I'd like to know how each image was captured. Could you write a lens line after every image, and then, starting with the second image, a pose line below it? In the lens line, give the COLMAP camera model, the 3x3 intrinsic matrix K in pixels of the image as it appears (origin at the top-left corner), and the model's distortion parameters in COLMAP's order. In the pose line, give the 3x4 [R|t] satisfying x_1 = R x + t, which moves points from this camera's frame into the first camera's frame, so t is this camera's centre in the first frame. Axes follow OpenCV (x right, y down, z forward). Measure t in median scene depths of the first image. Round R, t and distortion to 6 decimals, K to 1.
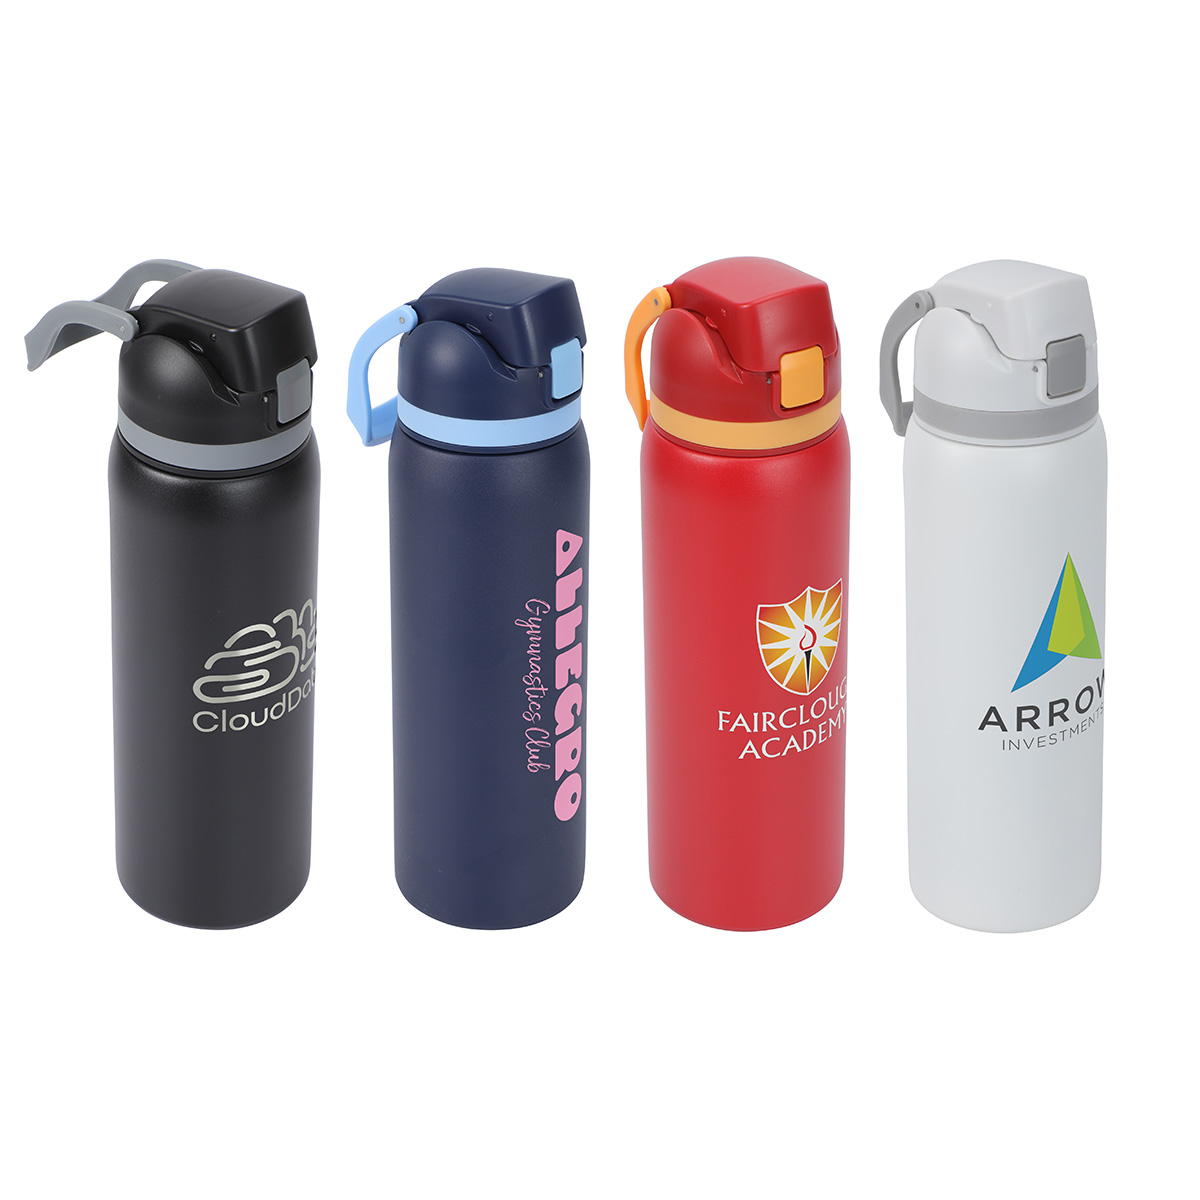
lens RADIAL K [[4137.2, 0, 600.9], [0, 4137.2, 600.7], [0, 0, 1]] dist [-0.271930, 0.000000]
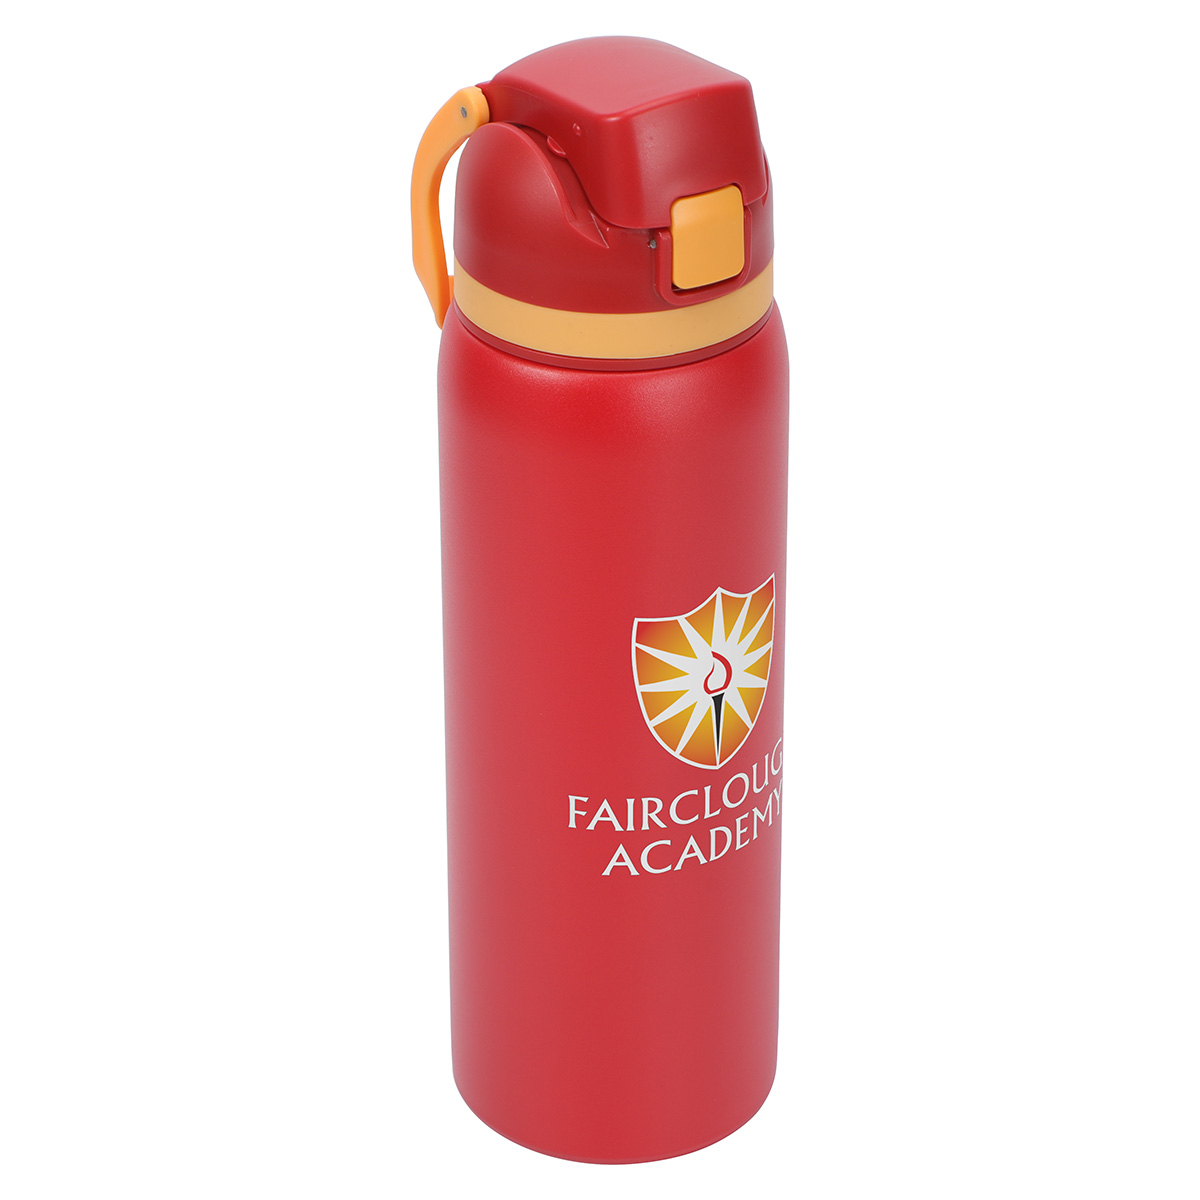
lens RADIAL K [[4173.9, 0, 601.0], [0, 4173.9, 599.1], [0, 0, 1]] dist [-0.194253, 0.000000]
pose [[0.999911, 0.000009, 0.013330, 0.025113], [-0.000001, 1.000000, -0.000626, -0.001407], [-0.013330, 0.000626, 0.999911, 0.396145]]
